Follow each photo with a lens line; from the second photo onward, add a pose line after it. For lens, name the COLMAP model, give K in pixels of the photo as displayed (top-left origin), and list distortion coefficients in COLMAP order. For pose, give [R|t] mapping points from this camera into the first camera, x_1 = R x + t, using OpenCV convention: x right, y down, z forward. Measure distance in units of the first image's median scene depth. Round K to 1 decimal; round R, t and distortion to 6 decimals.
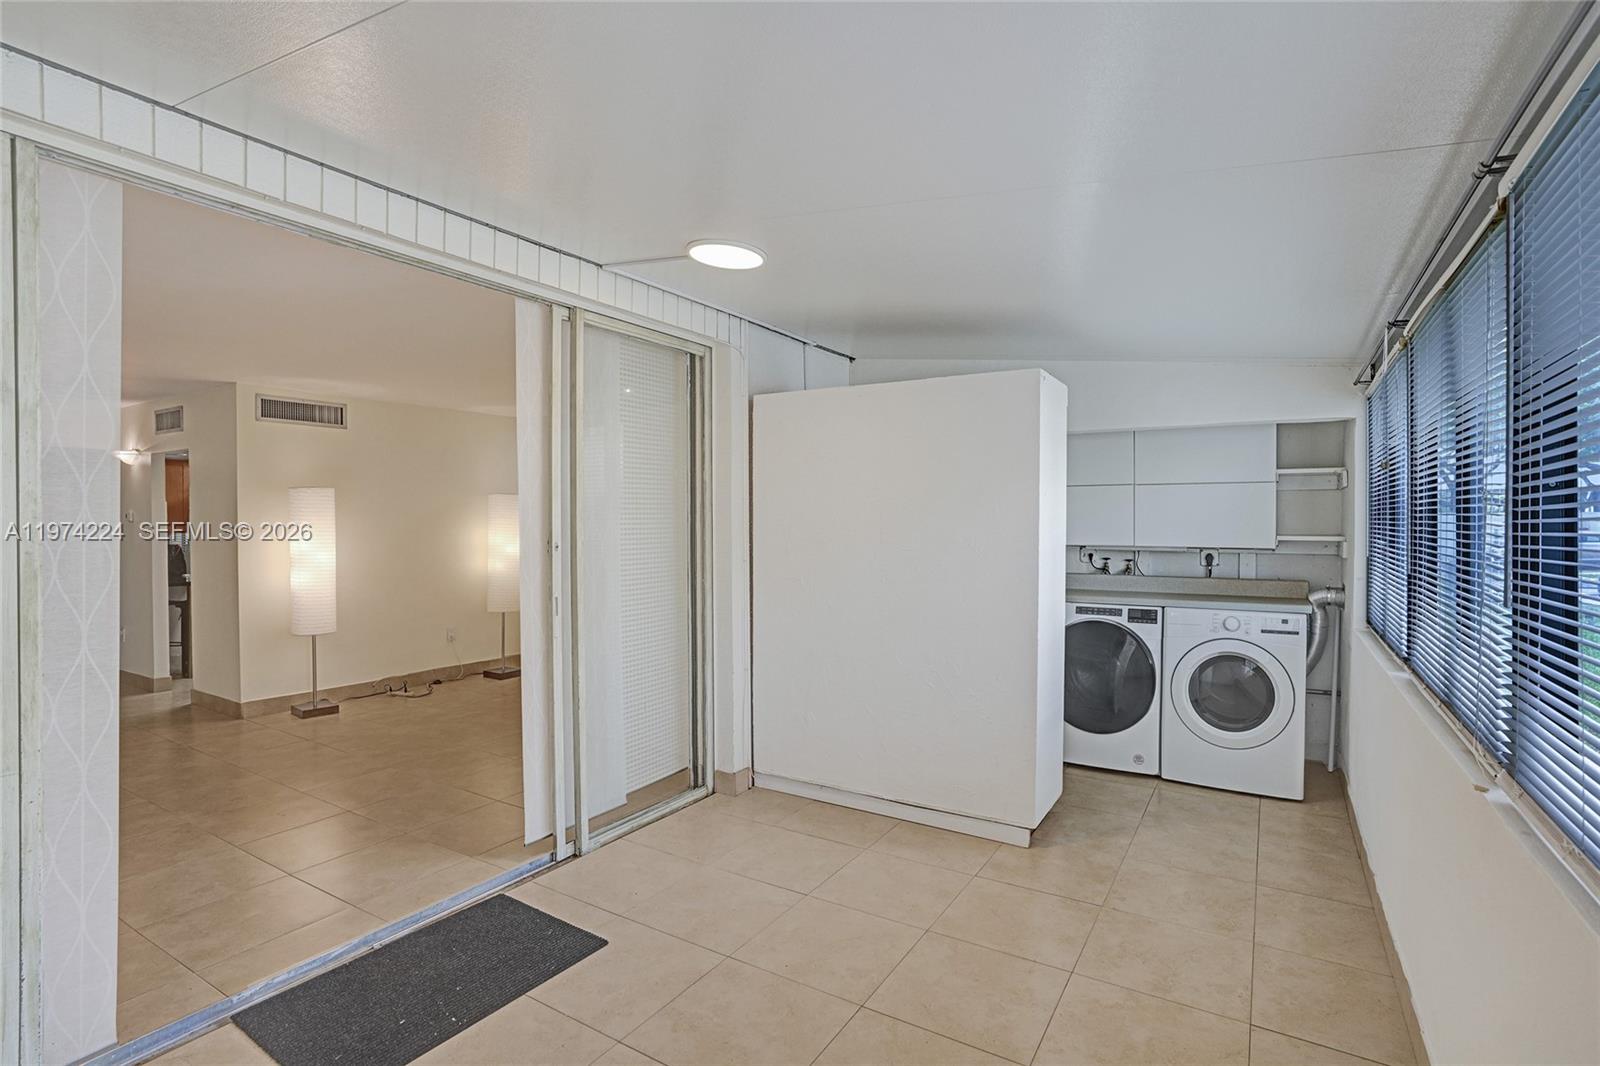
lens RADIAL K [[772.2, 0, 815.7], [0, 772.2, 526.0], [0, 0, 1]] dist [-0.056267, 0.023081]
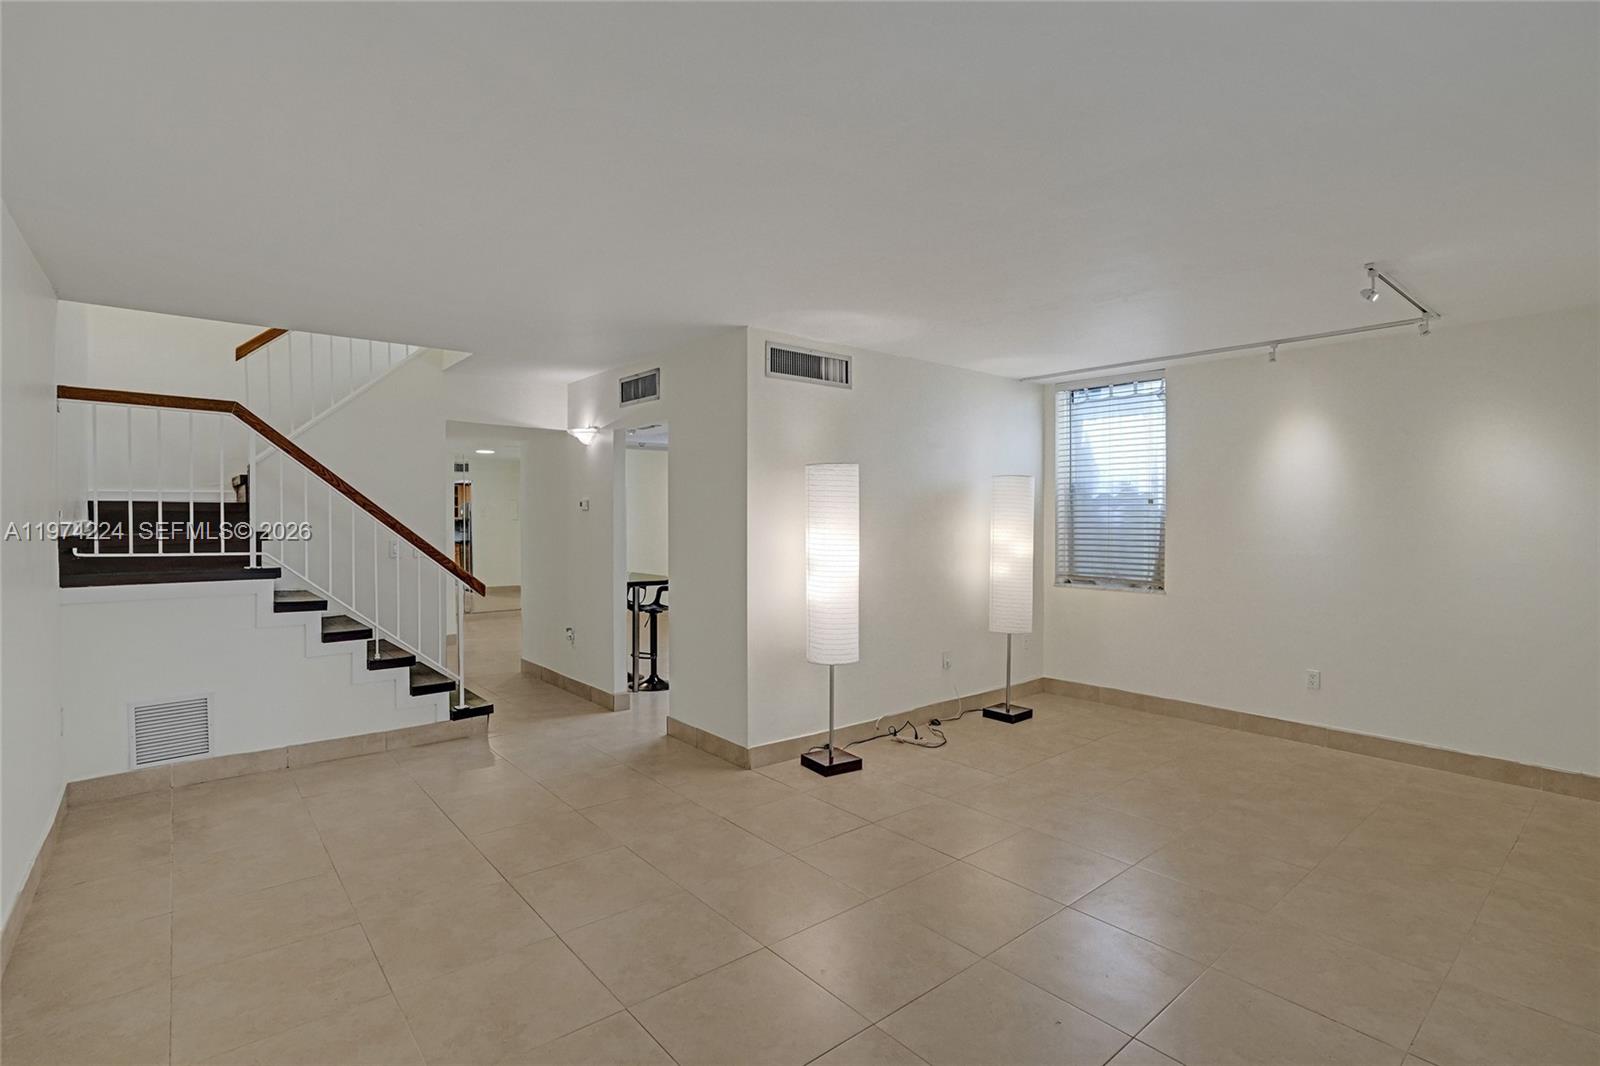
lens RADIAL K [[772.2, 0, 810.8], [0, 772.2, 530.3], [0, 0, 1]] dist [-0.056267, 0.023081]
pose [[0.948139, 0.009496, -0.317715, -0.456828], [-0.005675, 0.999900, 0.012951, 0.003842], [0.317806, -0.010476, 0.948098, 0.282239]]
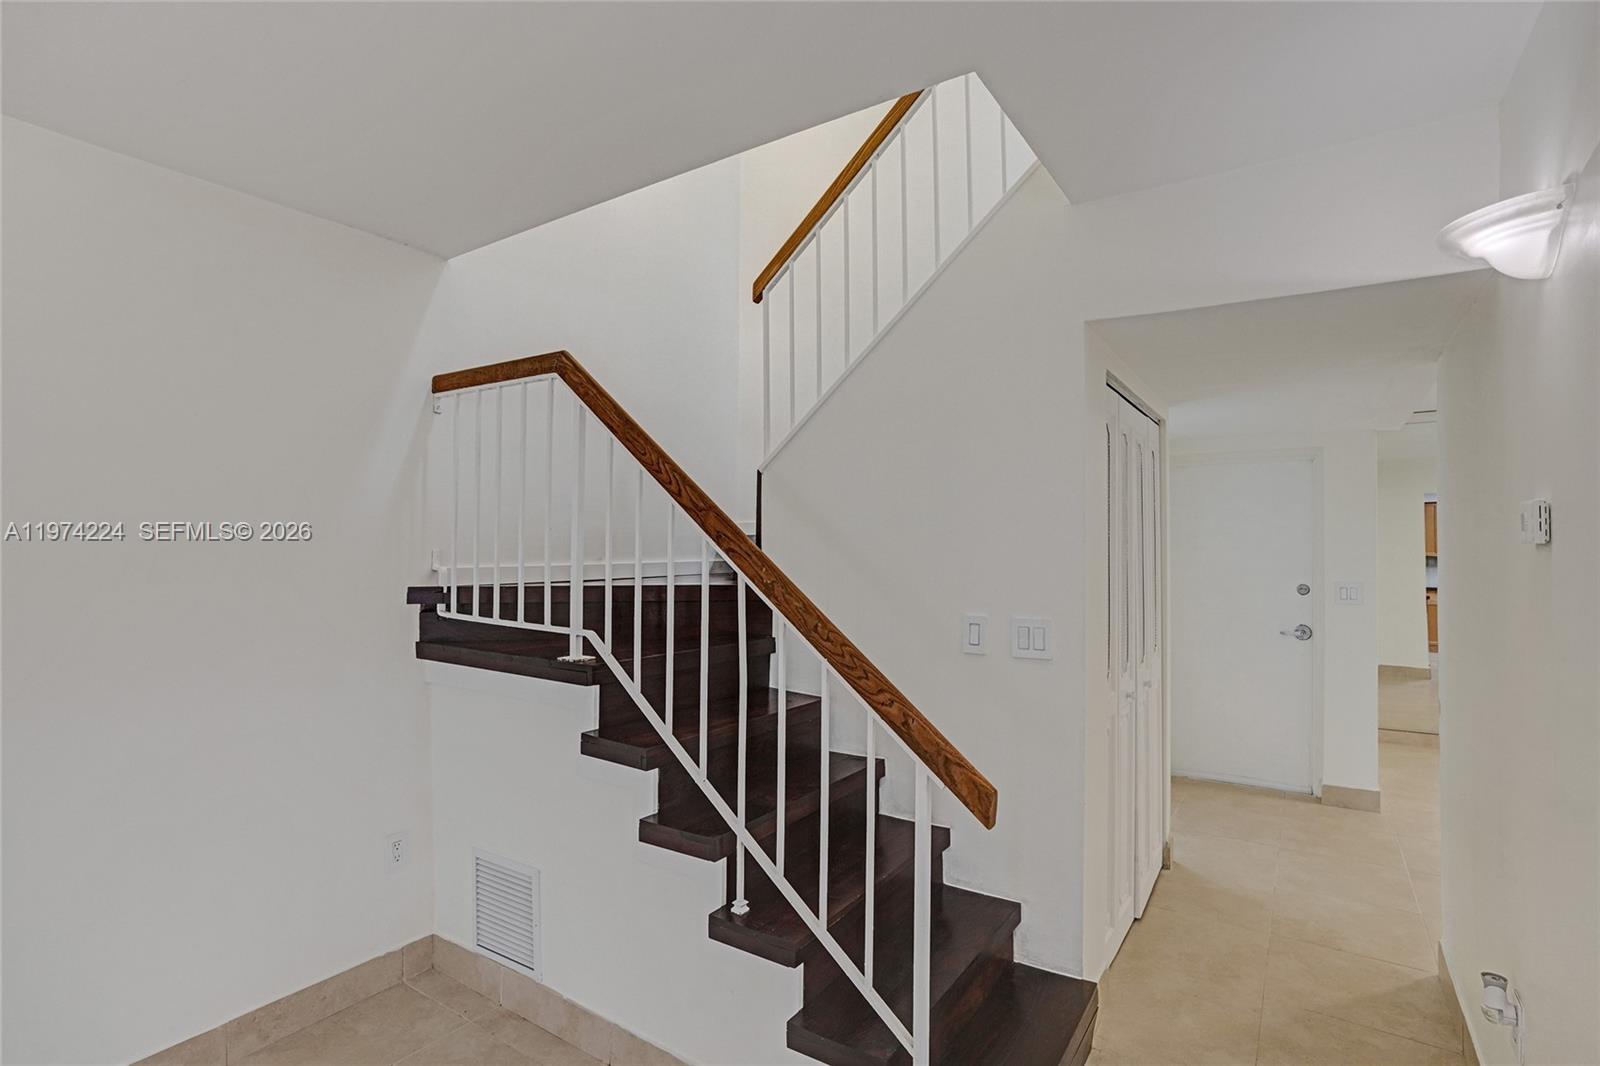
lens RADIAL K [[772.2, 0, 811.8], [0, 772.2, 541.9], [0, 0, 1]] dist [-0.056267, 0.023081]
pose [[-0.032203, -0.009961, -0.999432, -0.824360], [-0.007759, 0.999923, -0.009716, -0.004111], [0.999451, 0.007442, -0.032278, 0.955396]]
